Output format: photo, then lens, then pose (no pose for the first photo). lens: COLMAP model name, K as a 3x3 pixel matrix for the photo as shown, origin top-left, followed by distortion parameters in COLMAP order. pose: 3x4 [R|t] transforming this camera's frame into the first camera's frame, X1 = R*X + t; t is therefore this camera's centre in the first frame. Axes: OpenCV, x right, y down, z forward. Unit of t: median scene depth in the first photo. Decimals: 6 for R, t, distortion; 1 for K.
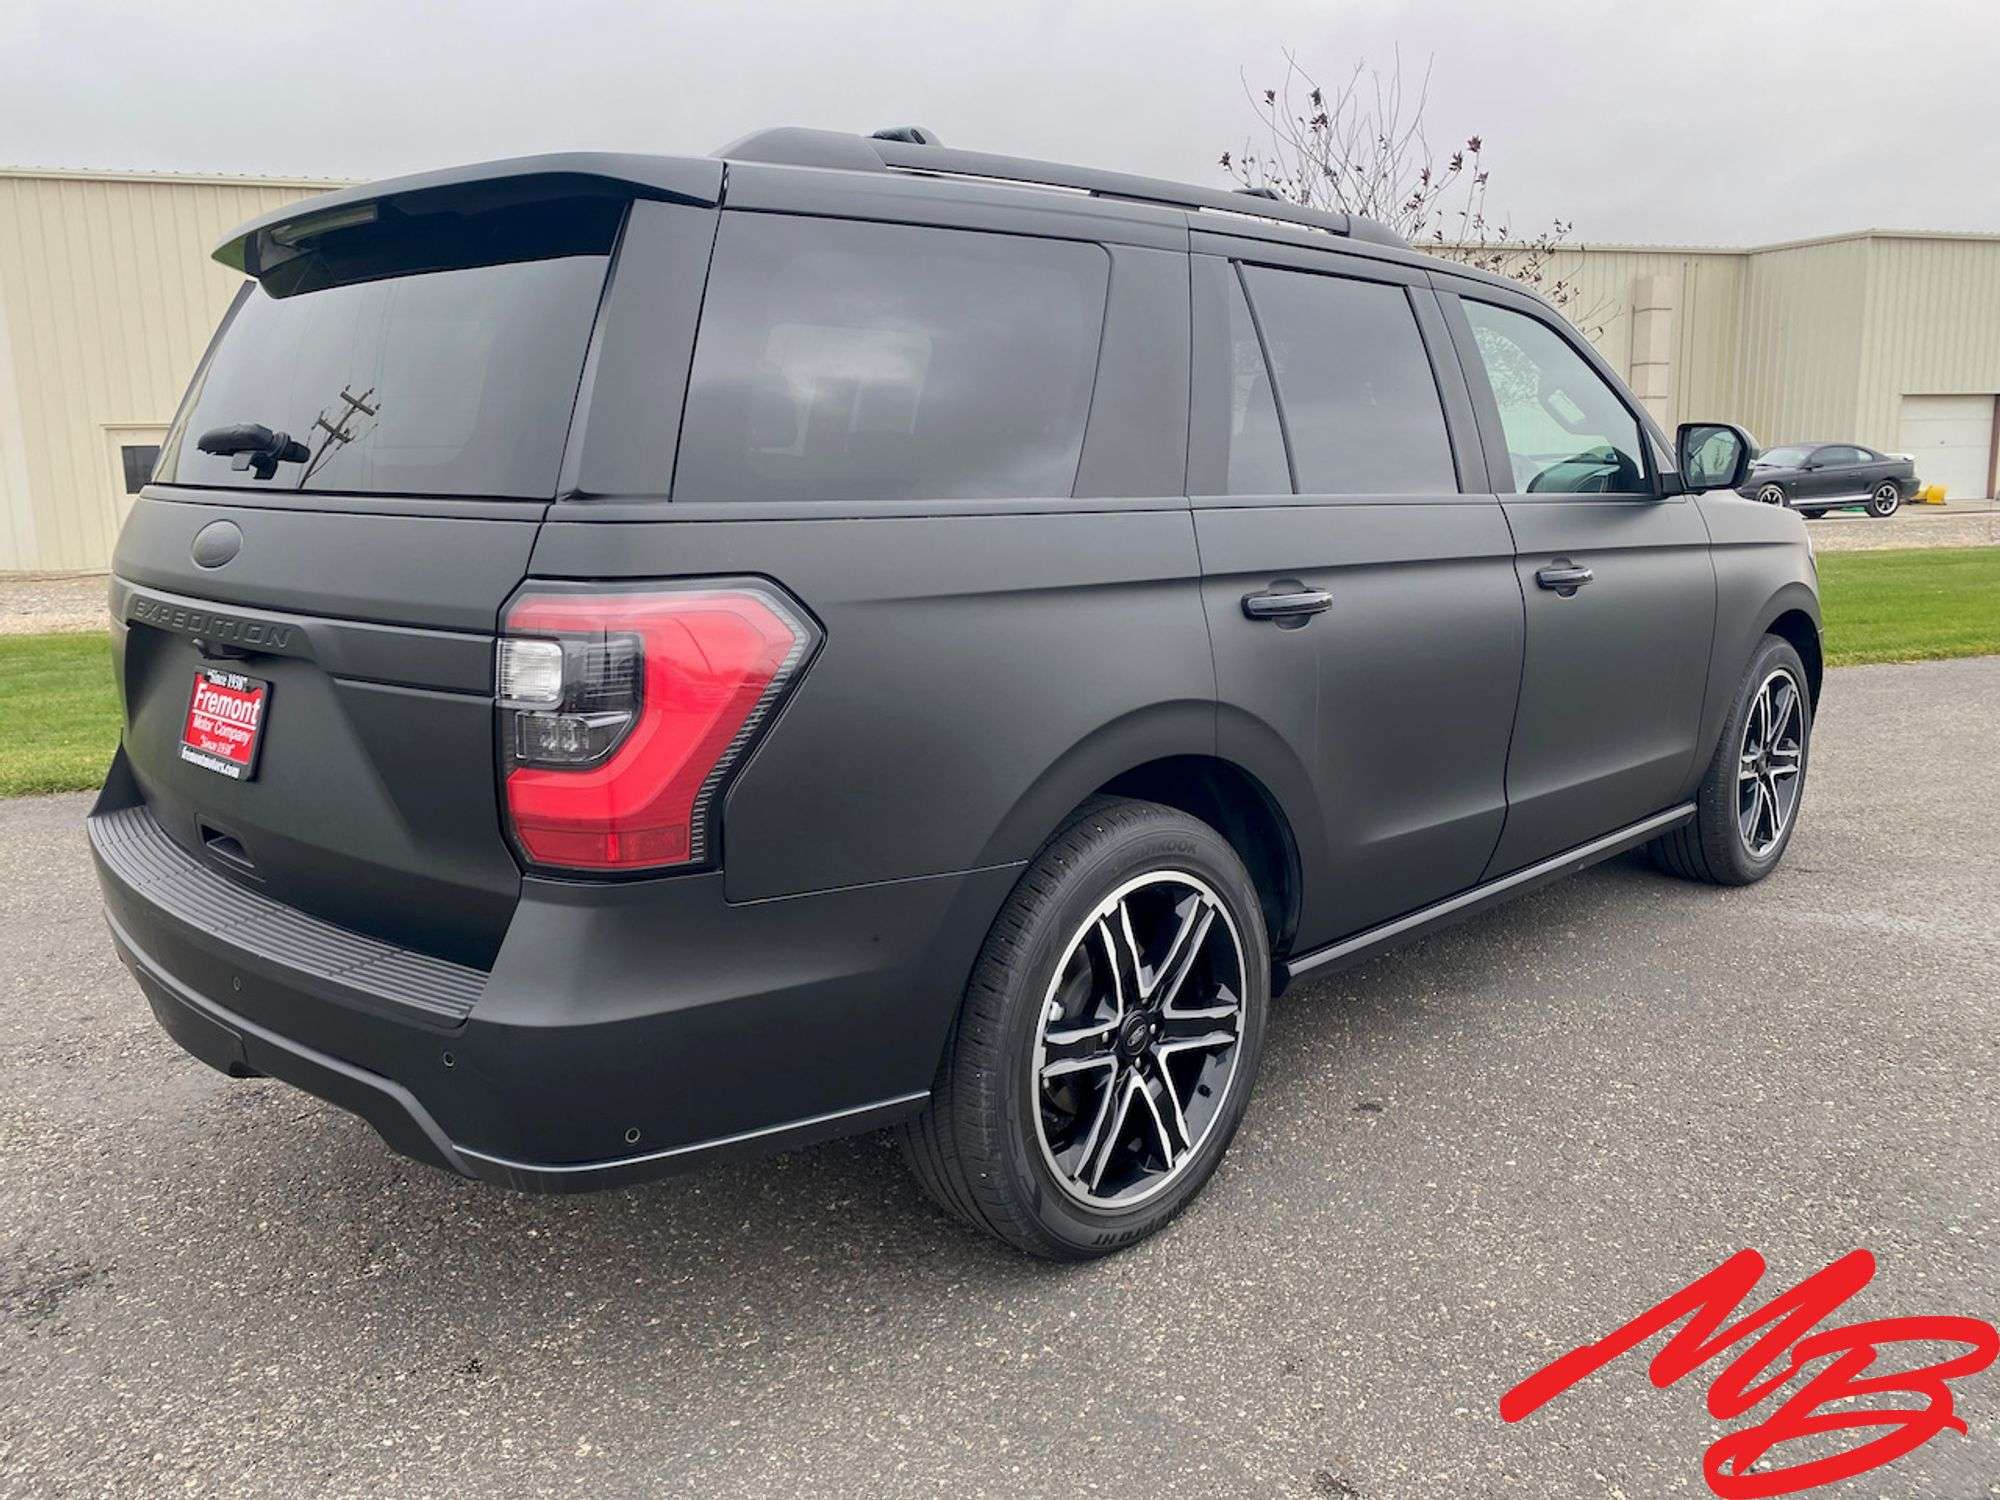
lens RADIAL K [[1536.5, 0, 999.8], [0, 1536.5, 743.3], [0, 0, 1]] dist [0.011658, -0.002921]
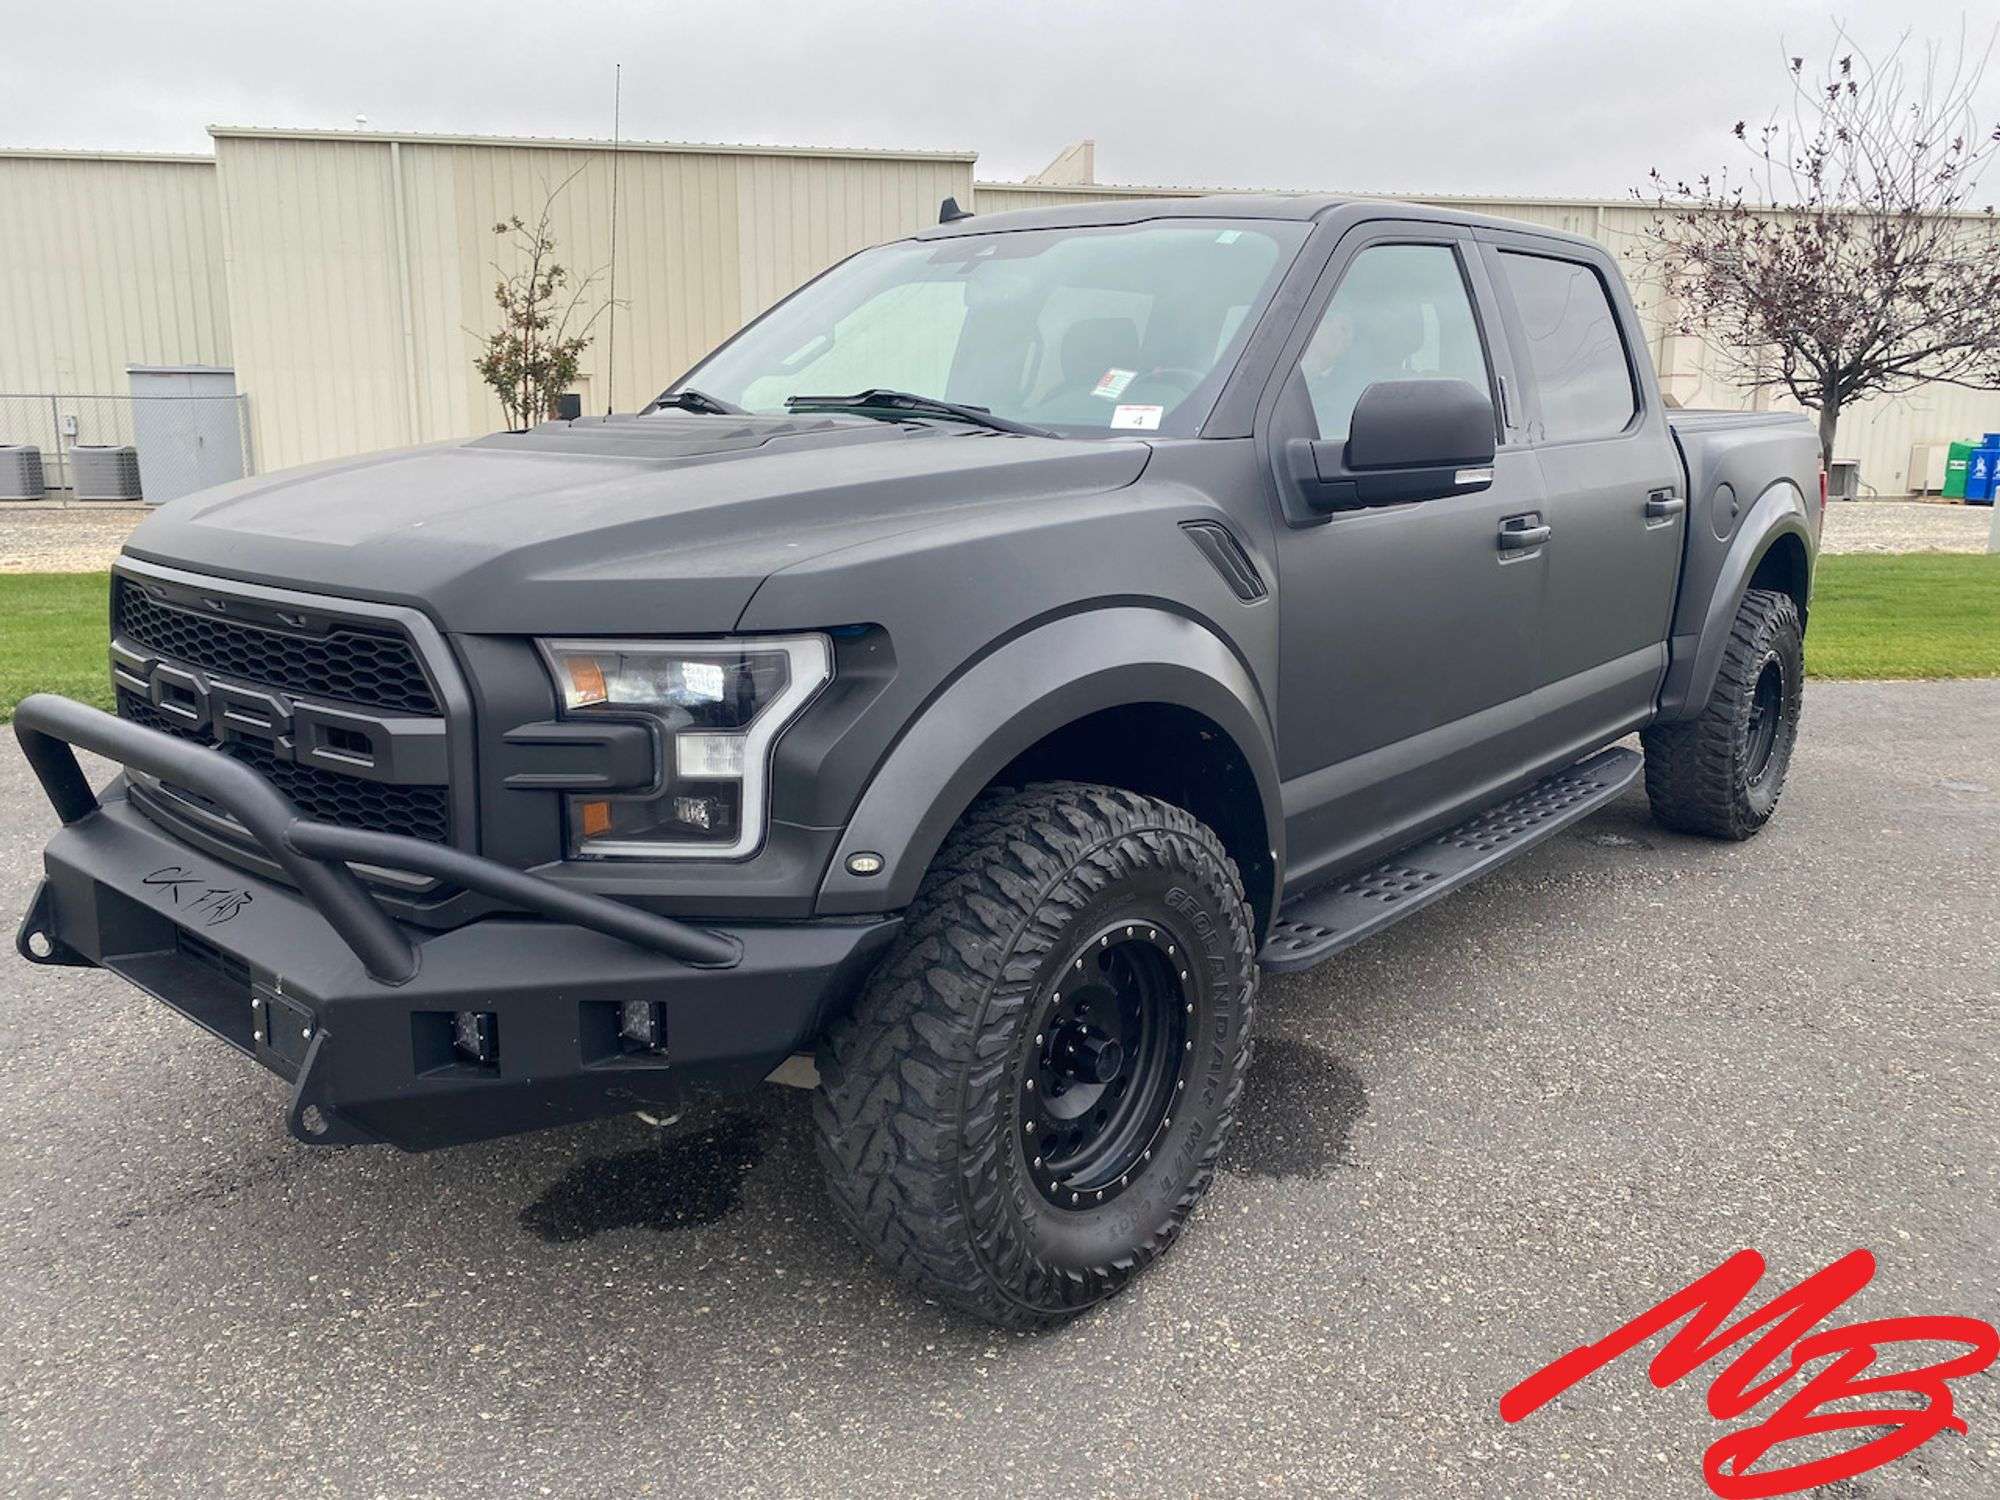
lens RADIAL K [[1536.5, 0, 1010.8], [0, 1536.5, 740.7], [0, 0, 1]] dist [0.011658, -0.002921]
pose [[0.987628, 0.056329, -0.146351, -0.702314], [-0.053195, 0.998265, 0.025246, 0.060094], [0.147519, -0.017149, 0.988911, -0.270059]]
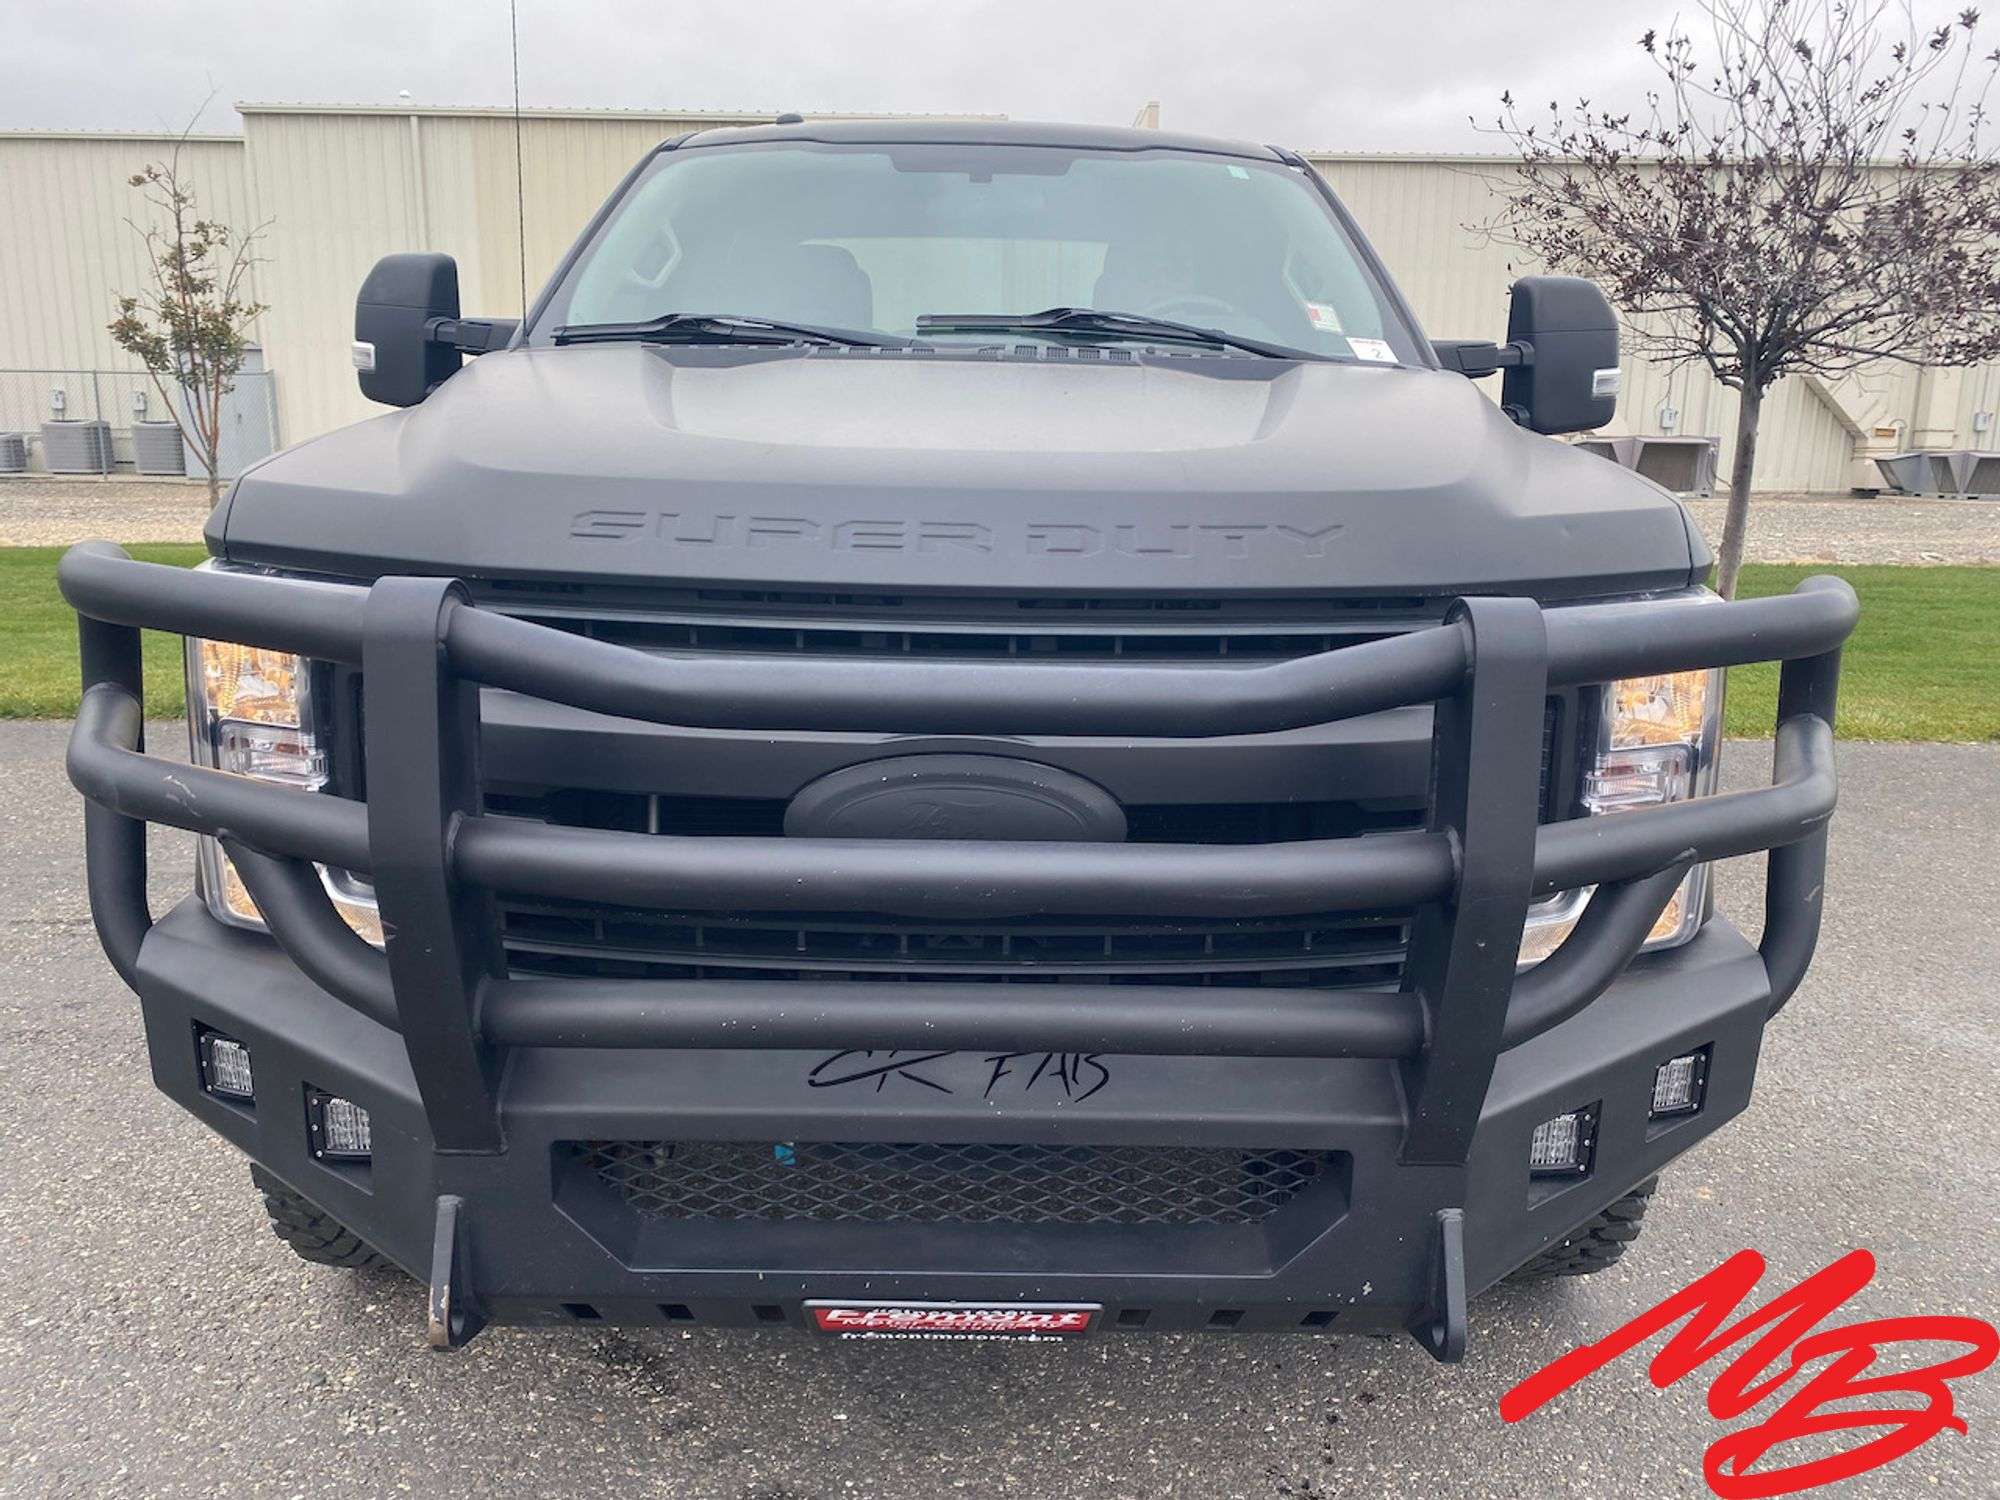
lens RADIAL K [[1536.5, 0, 1005.2], [0, 1536.5, 754.4], [0, 0, 1]] dist [0.011658, -0.002921]
pose [[0.954633, 0.096104, -0.281852, 0.442504], [-0.084369, 0.994997, 0.053507, -0.111609], [0.285584, -0.027300, 0.957965, 0.548981]]
